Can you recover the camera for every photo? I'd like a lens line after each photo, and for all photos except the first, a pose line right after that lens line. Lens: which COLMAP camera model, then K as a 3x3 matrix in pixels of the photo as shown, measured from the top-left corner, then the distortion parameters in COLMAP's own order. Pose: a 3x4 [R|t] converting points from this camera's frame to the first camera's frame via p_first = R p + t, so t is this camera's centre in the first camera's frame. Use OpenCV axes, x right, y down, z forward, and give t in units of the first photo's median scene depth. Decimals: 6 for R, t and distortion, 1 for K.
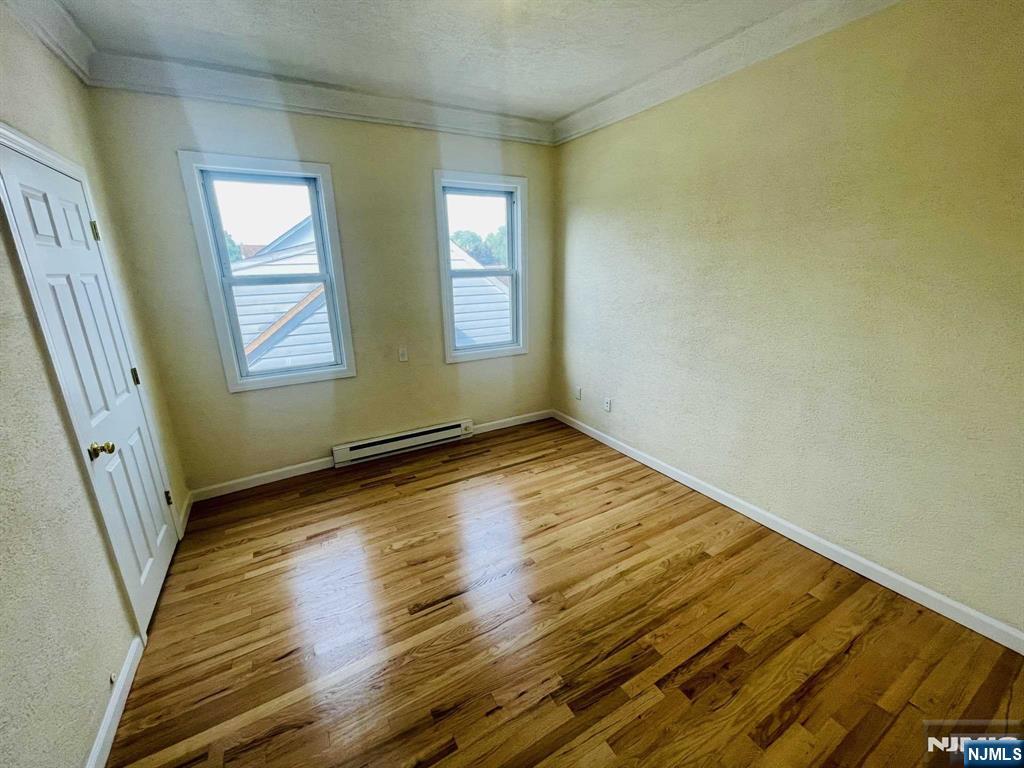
lens RADIAL K [[419.5, 0, 512.0], [0, 419.5, 384.0], [0, 0, 1]] dist [0.000239, 0.000767]
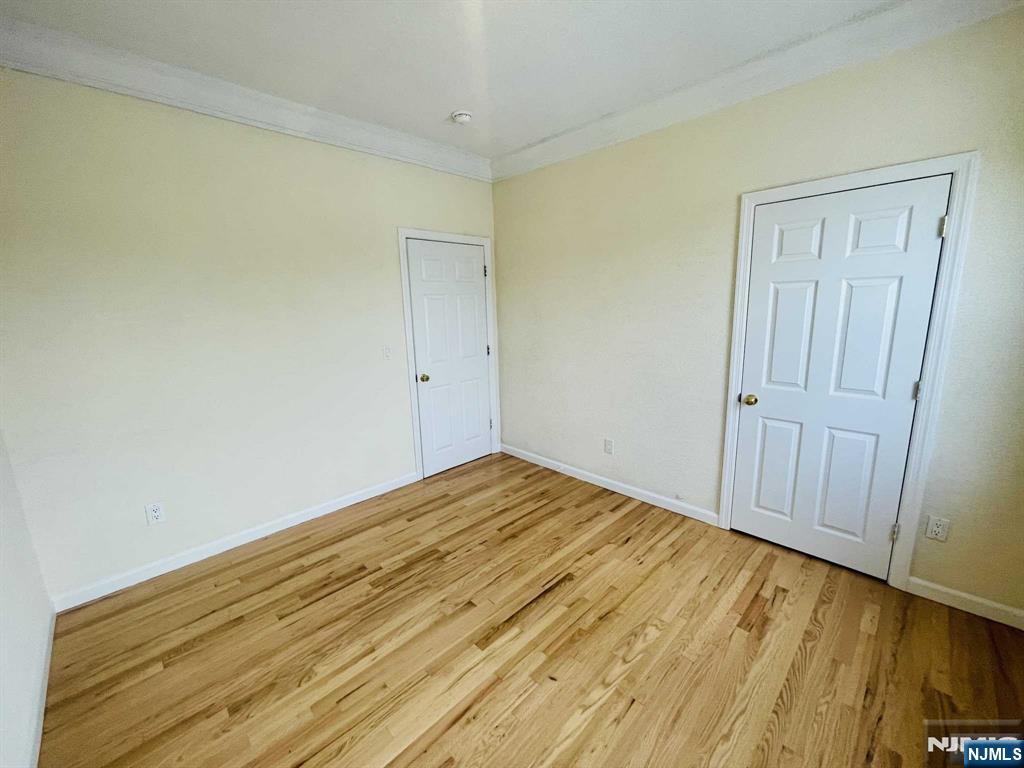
lens RADIAL K [[419.5, 0, 512.0], [0, 419.5, 384.0], [0, 0, 1]] dist [0.000239, 0.000767]
pose [[-0.964513, 0.100825, -0.244028, 0.149497], [-0.020861, 0.892233, 0.451093, -0.448820], [0.263211, 0.440176, -0.858467, 1.666067]]
